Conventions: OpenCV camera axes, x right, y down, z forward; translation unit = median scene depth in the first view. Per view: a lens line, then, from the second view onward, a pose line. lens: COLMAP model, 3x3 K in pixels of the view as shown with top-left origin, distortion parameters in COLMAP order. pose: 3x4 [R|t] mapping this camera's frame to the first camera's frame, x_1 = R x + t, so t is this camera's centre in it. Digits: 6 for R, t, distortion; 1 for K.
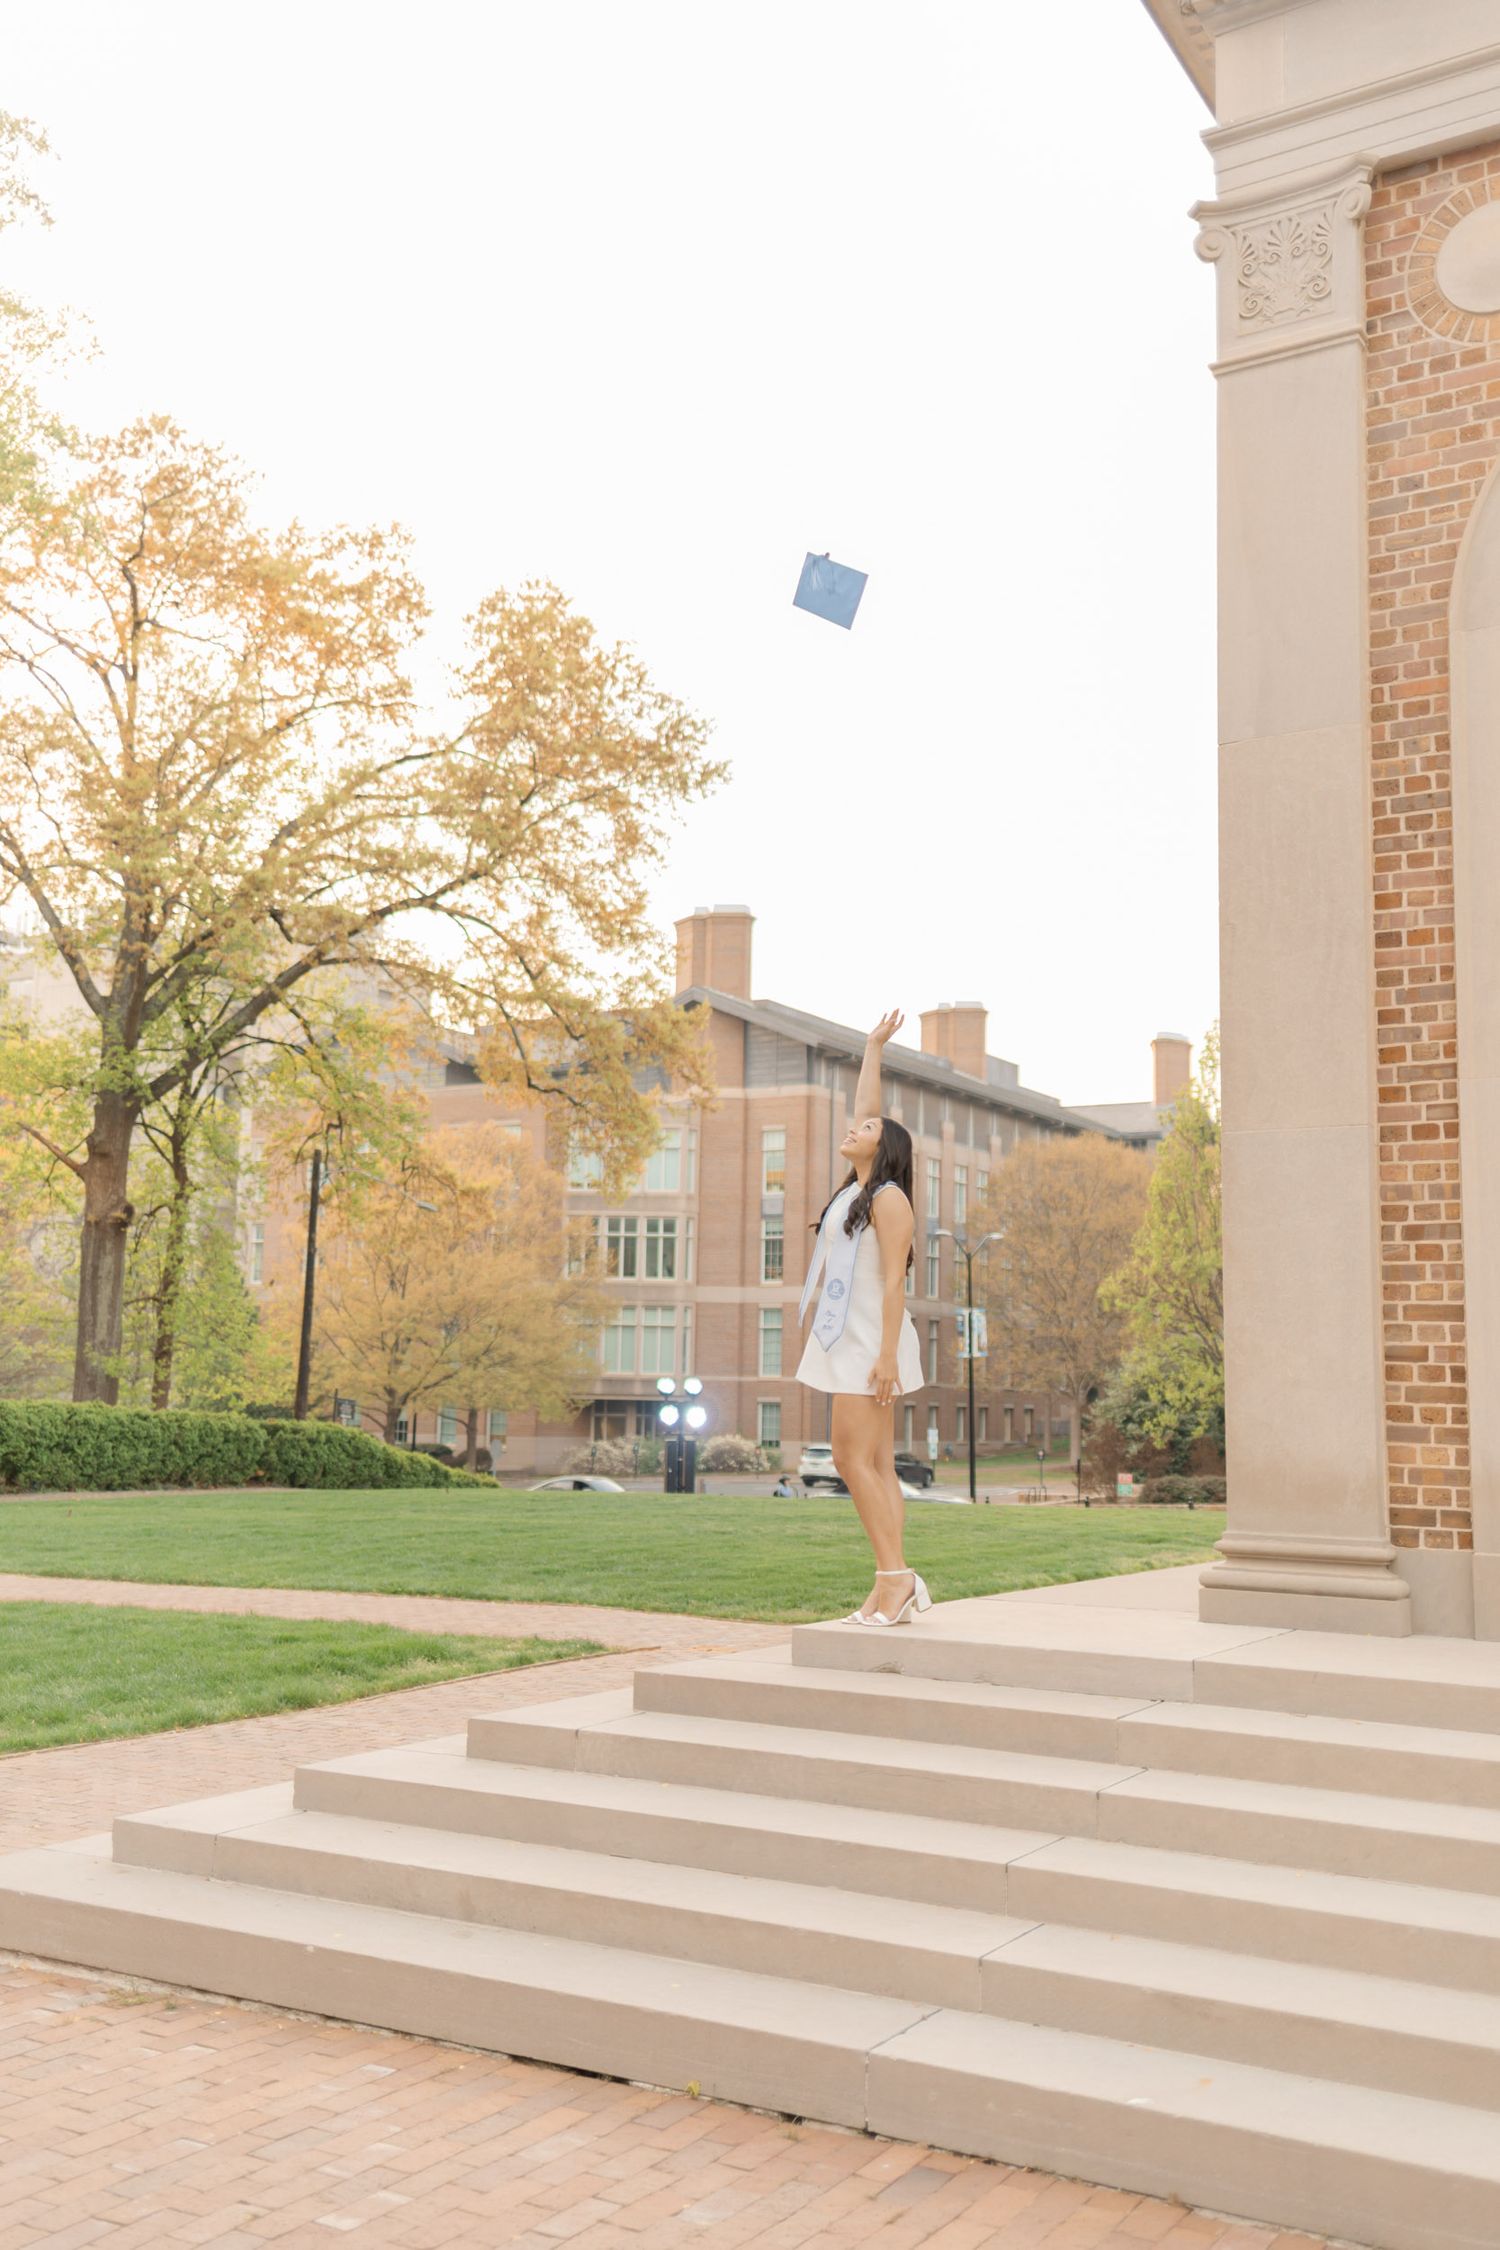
lens RADIAL K [[2092.8, 0, 750.0], [0, 2092.8, 1125.0], [0, 0, 1]] dist [0.099555, -0.114725]
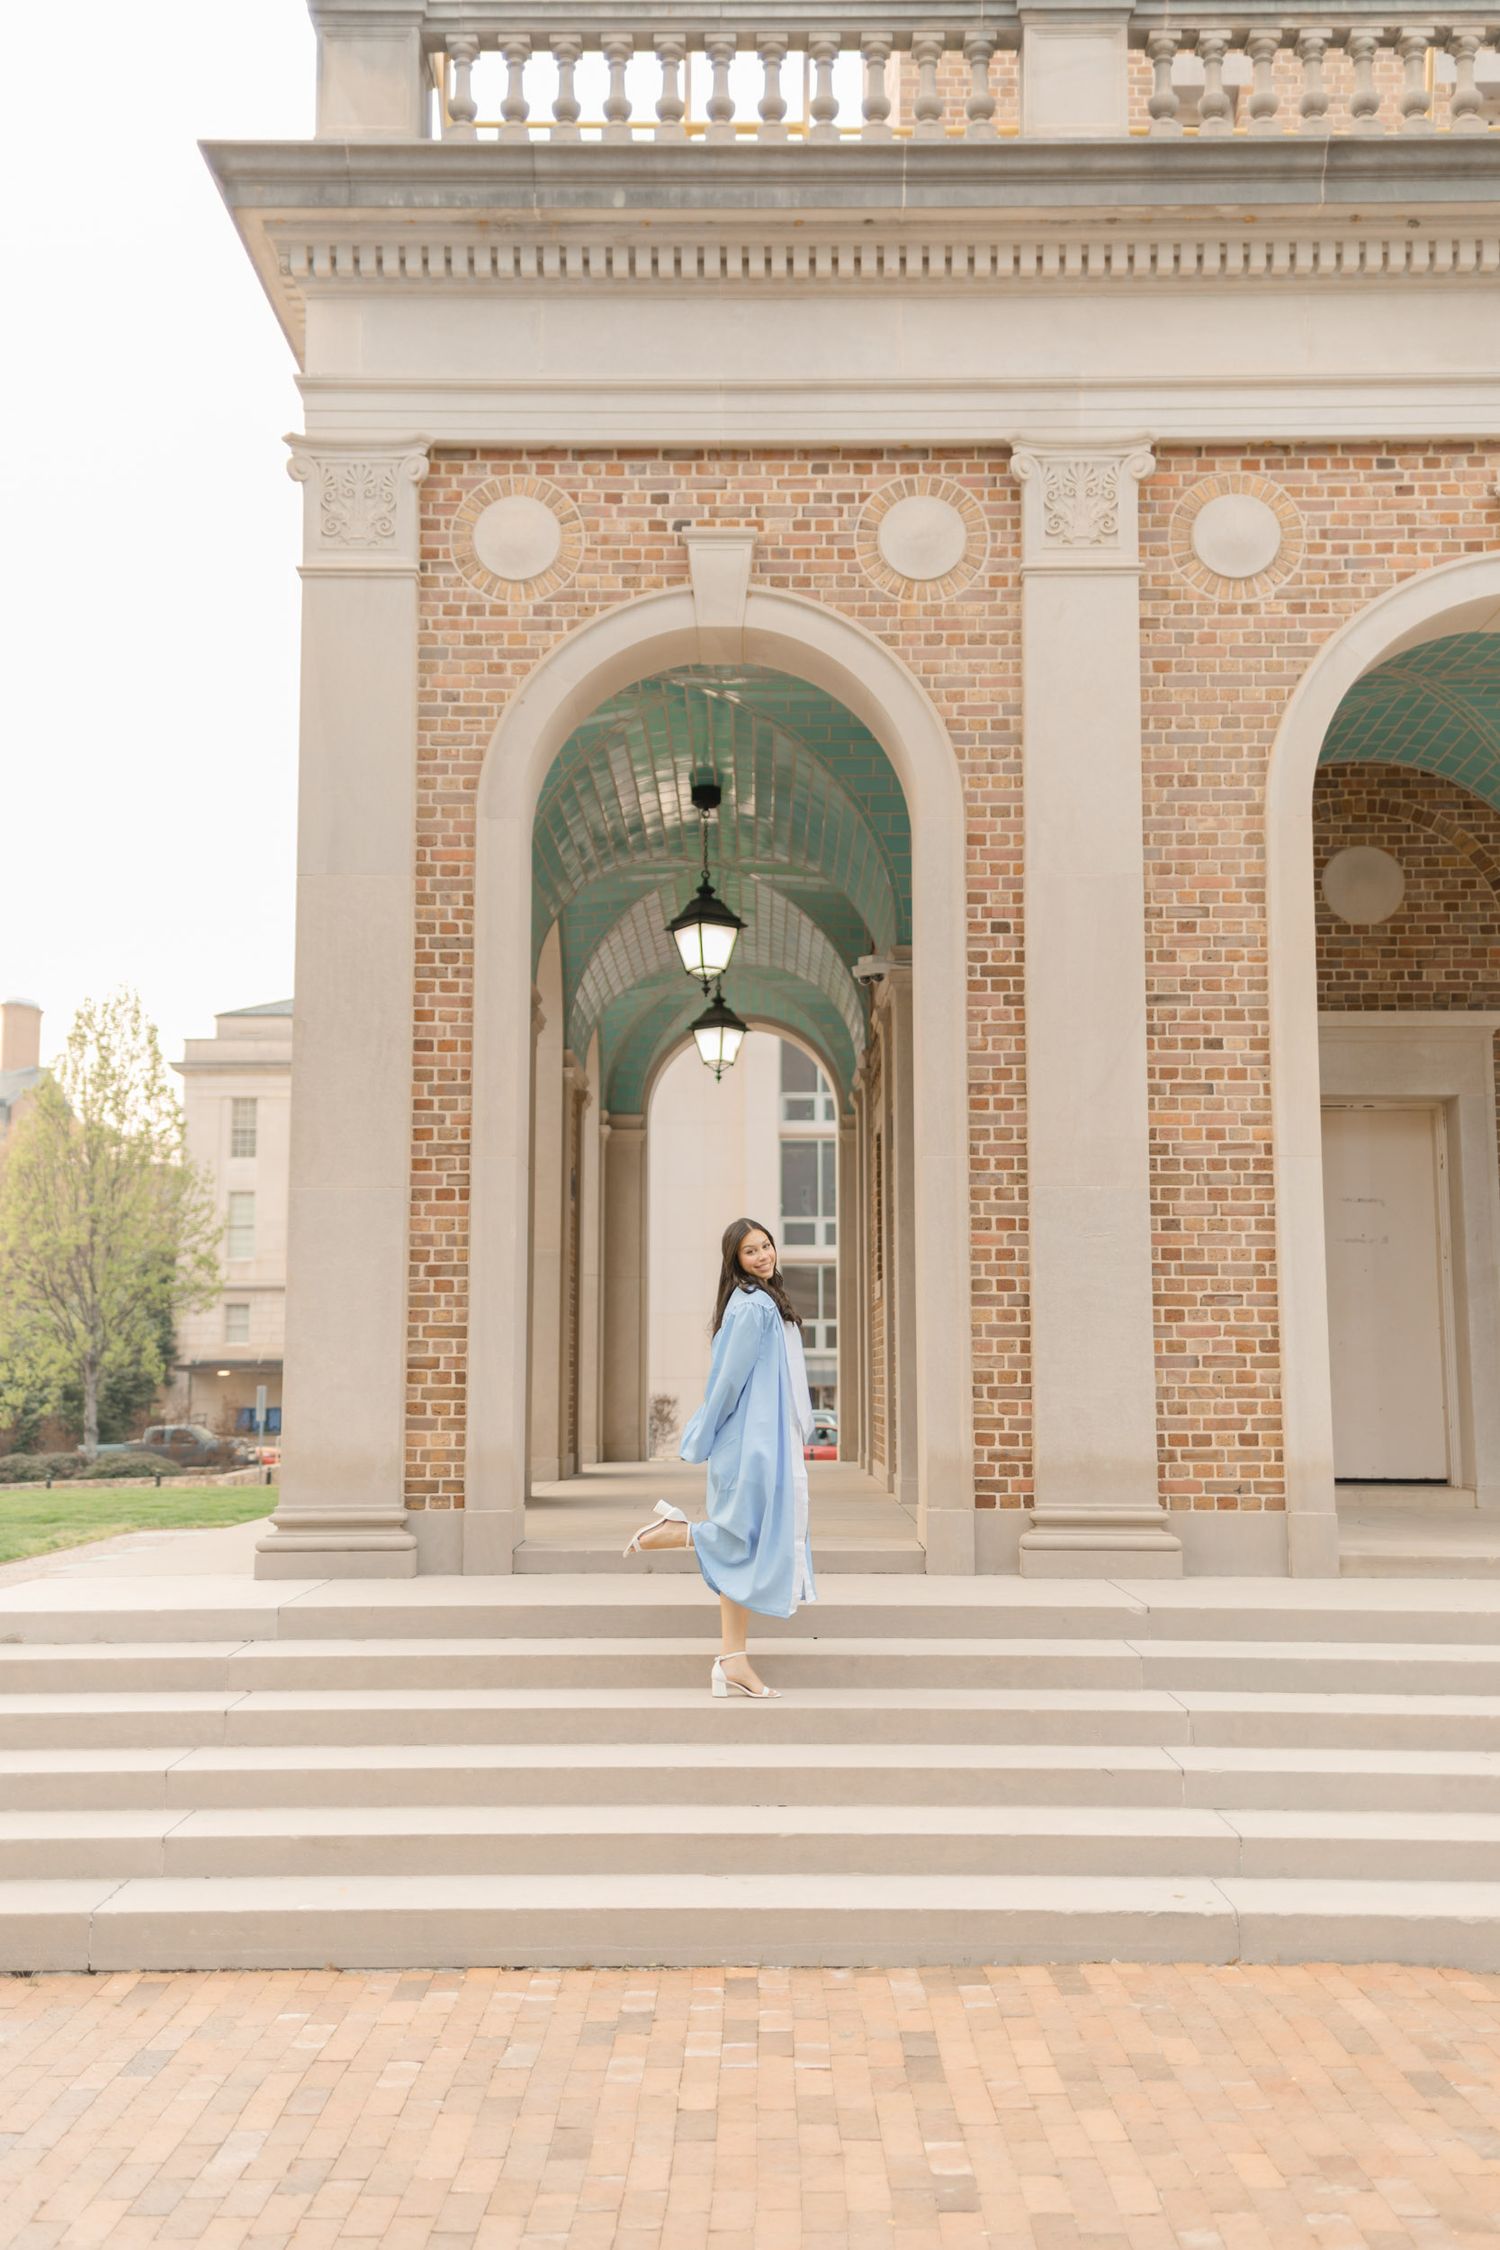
lens RADIAL K [[2092.8, 0, 750.0], [0, 2092.8, 1125.0], [0, 0, 1]] dist [0.099555, -0.114725]
pose [[0.857842, 0.042506, 0.512153, -0.186200], [-0.049750, 0.998762, 0.000437, -0.049191], [-0.511500, -0.025855, 0.858894, -0.217724]]
